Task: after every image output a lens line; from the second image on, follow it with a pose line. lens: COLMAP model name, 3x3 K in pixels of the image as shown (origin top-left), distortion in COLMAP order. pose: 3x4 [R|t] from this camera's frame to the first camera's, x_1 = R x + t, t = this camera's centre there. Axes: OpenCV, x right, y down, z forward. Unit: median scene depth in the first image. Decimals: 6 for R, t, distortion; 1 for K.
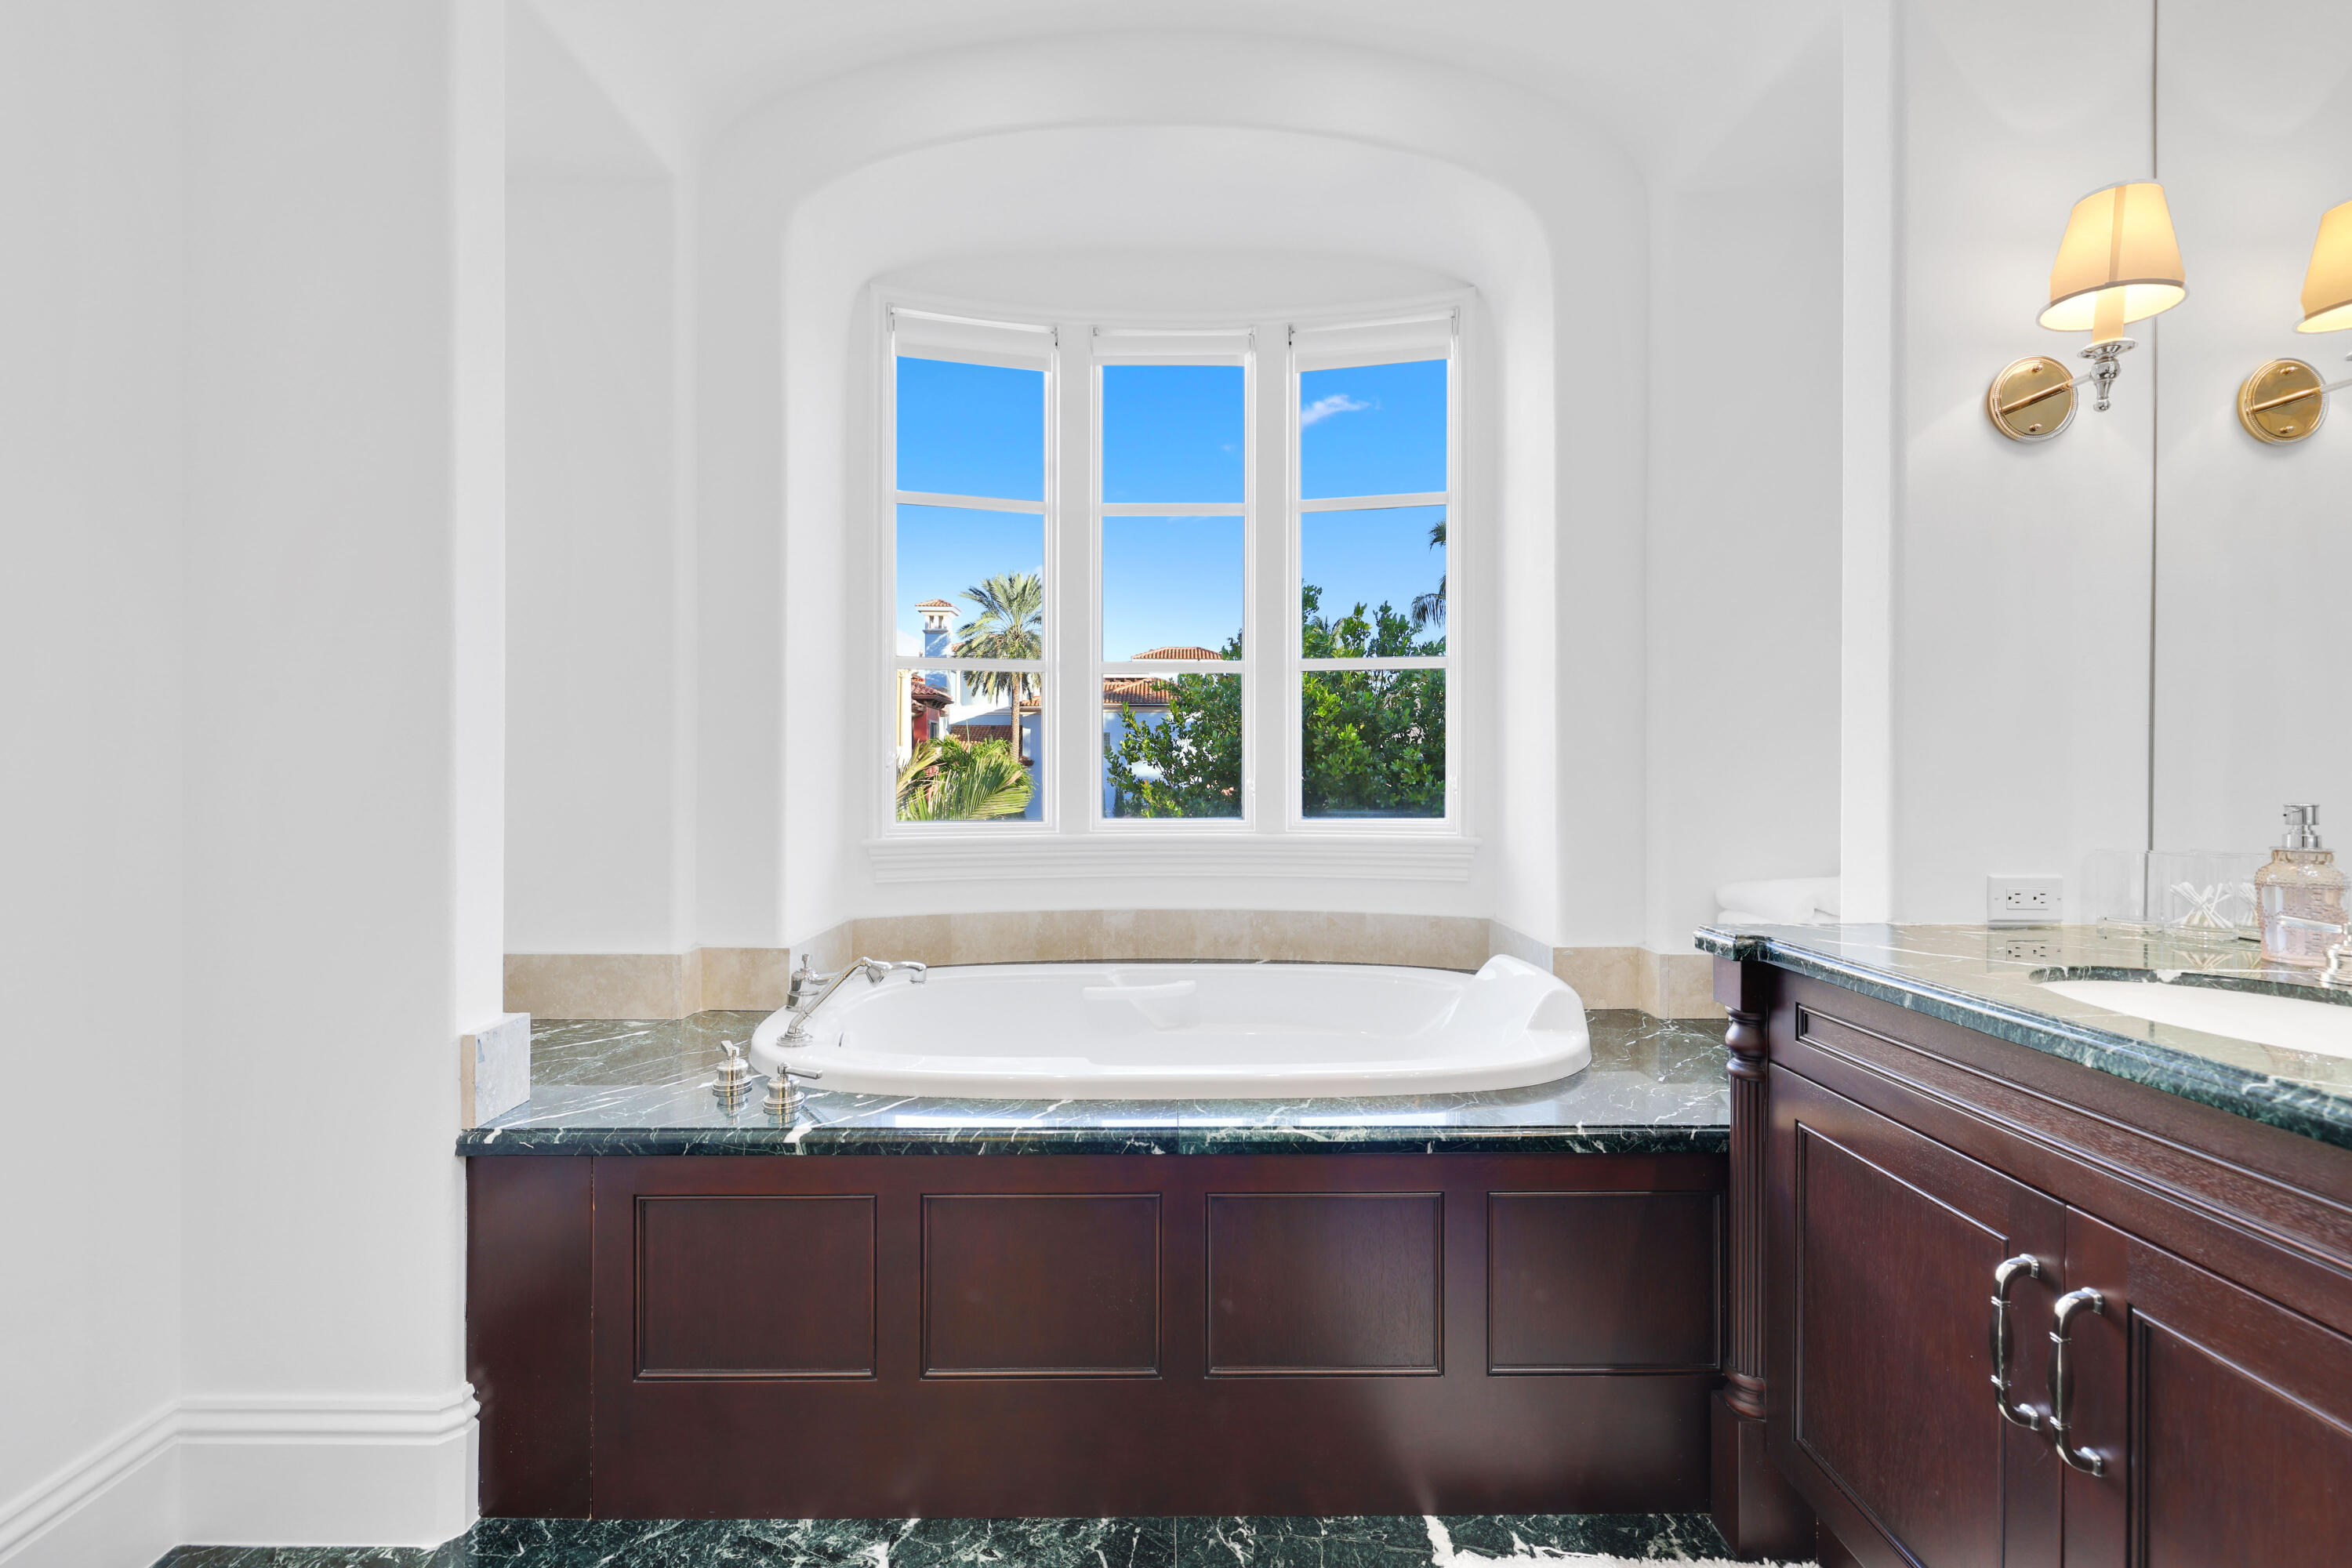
lens RADIAL K [[1009.6, 0, 1169.3], [0, 1009.6, 764.8], [0, 0, 1]] dist [0.000746, -0.000424]
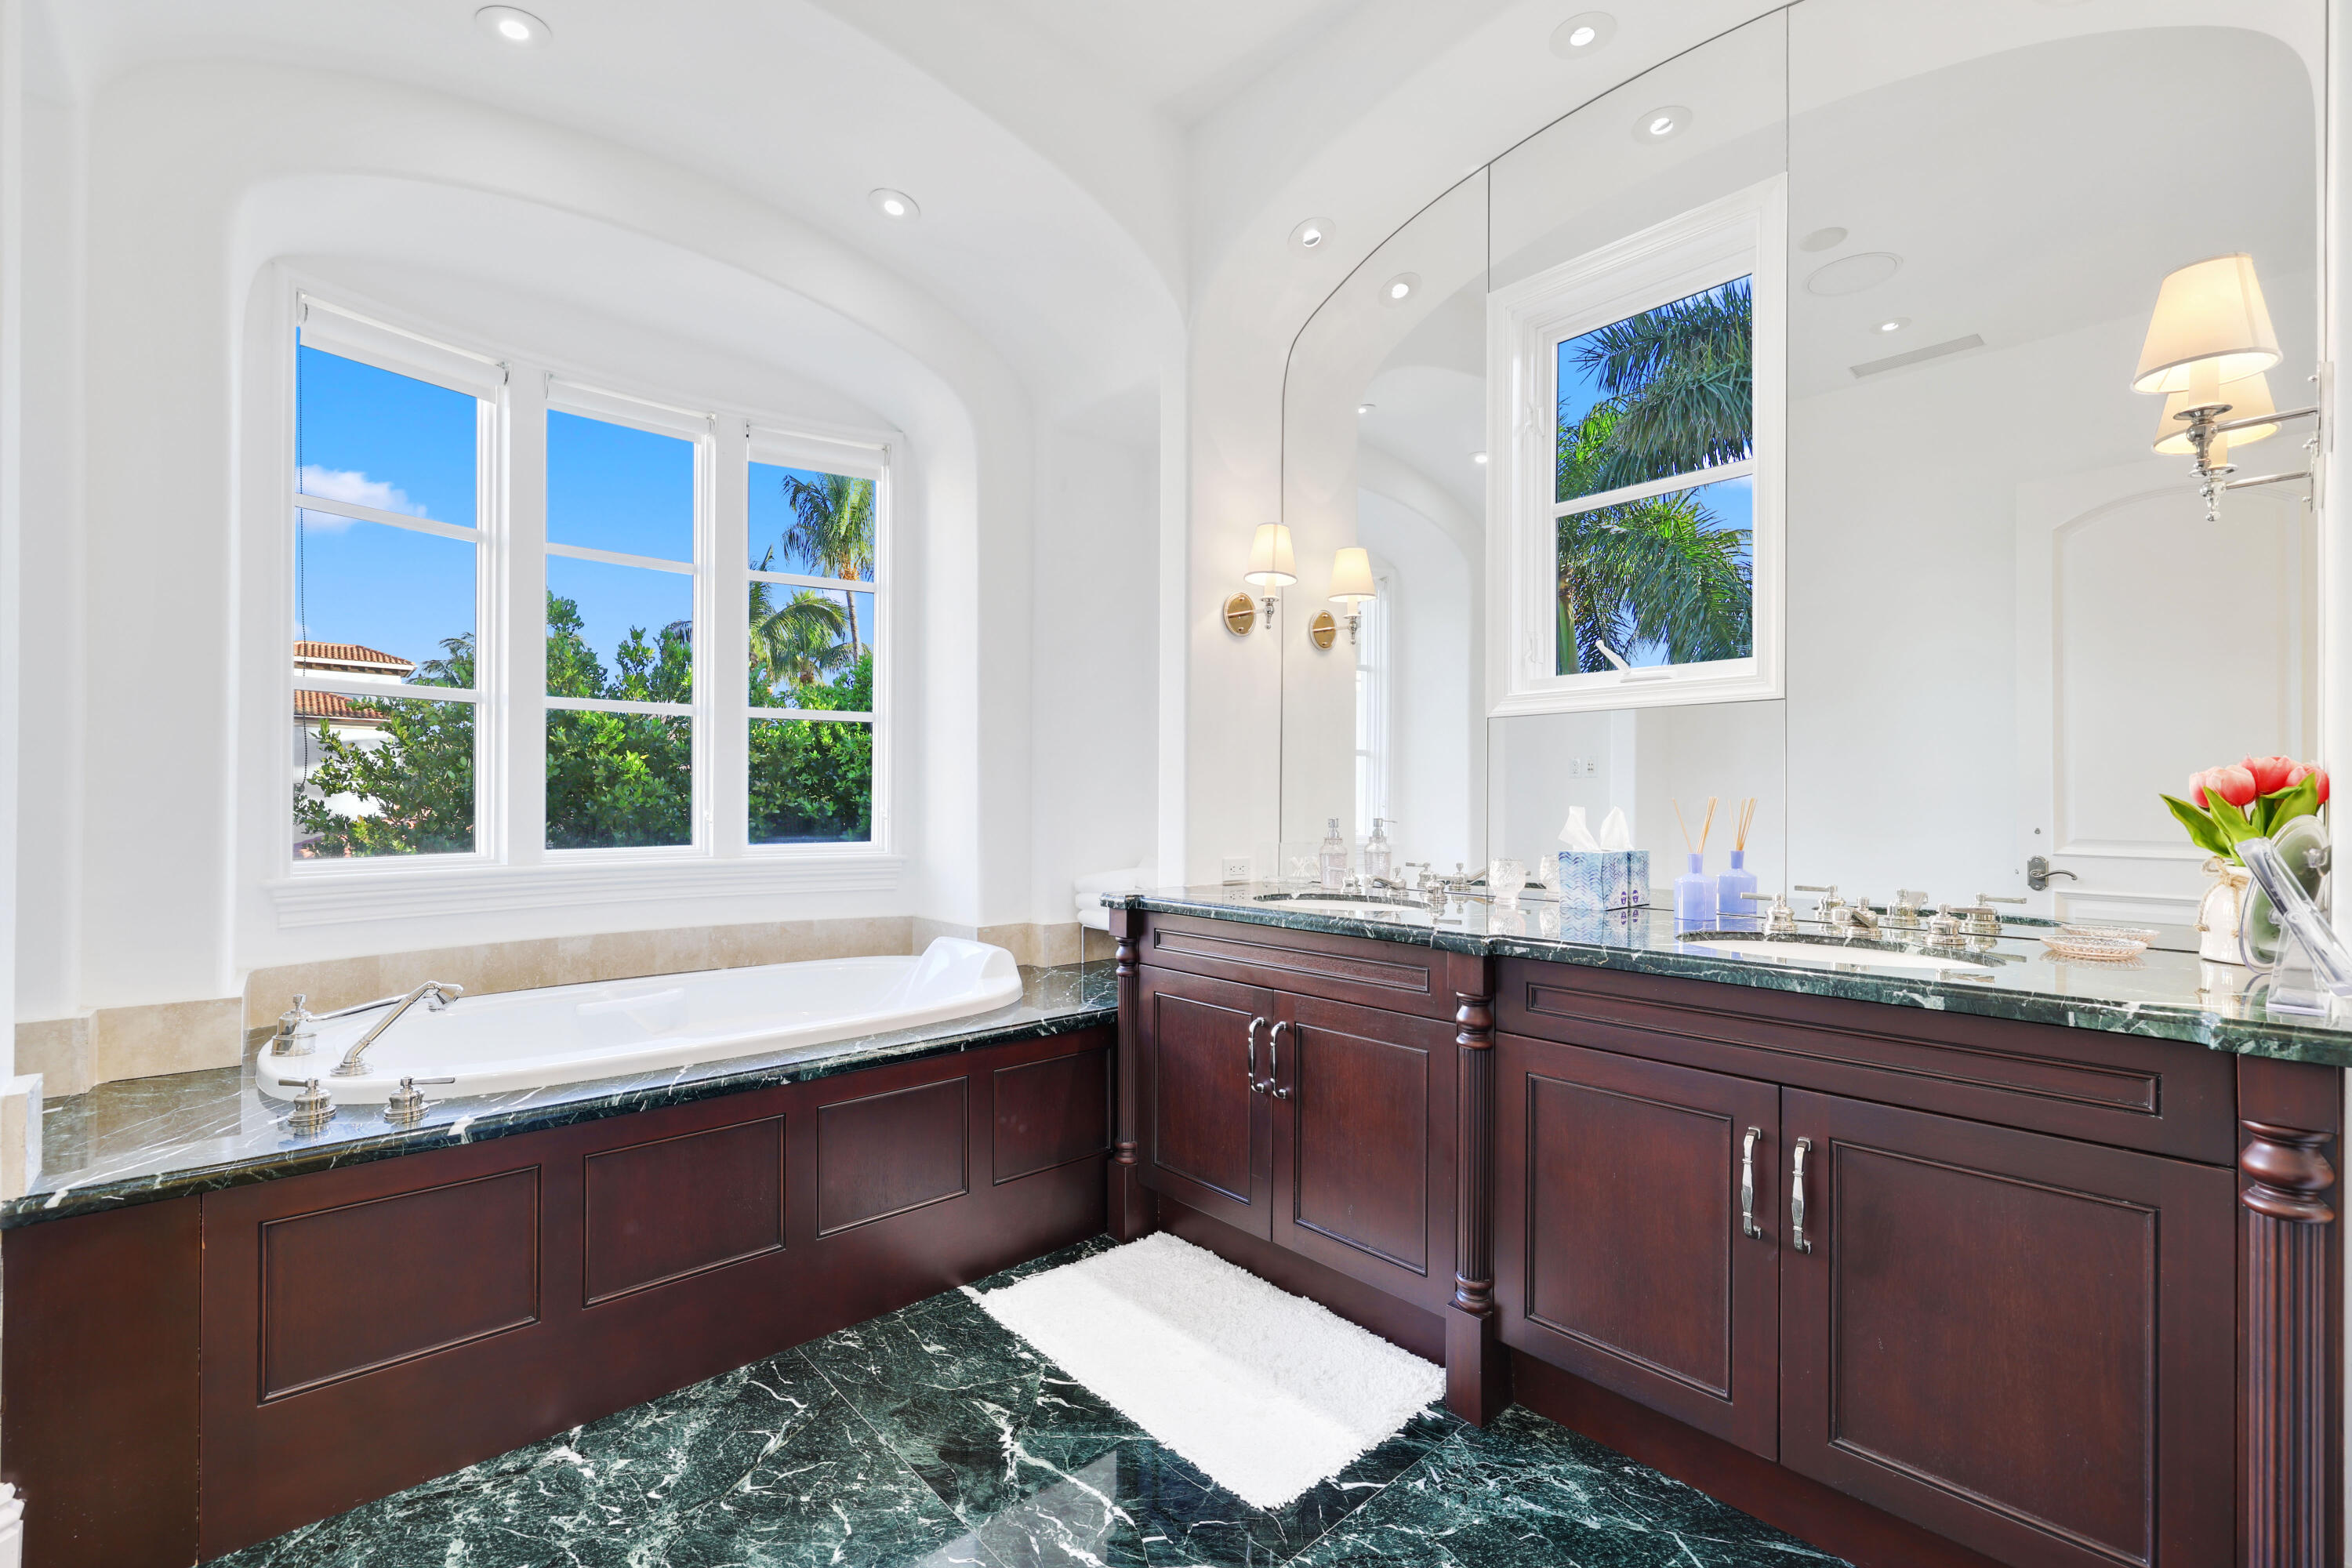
lens RADIAL K [[1013.5, 0, 1192.4], [0, 1013.5, 785.8], [0, 0, 1]] dist [-0.001606, 0.000008]
pose [[0.737976, 0.012580, 0.674709, -0.531488], [-0.004566, 0.999896, -0.013649, -0.001997], [-0.674811, 0.006992, 0.737957, -0.384037]]
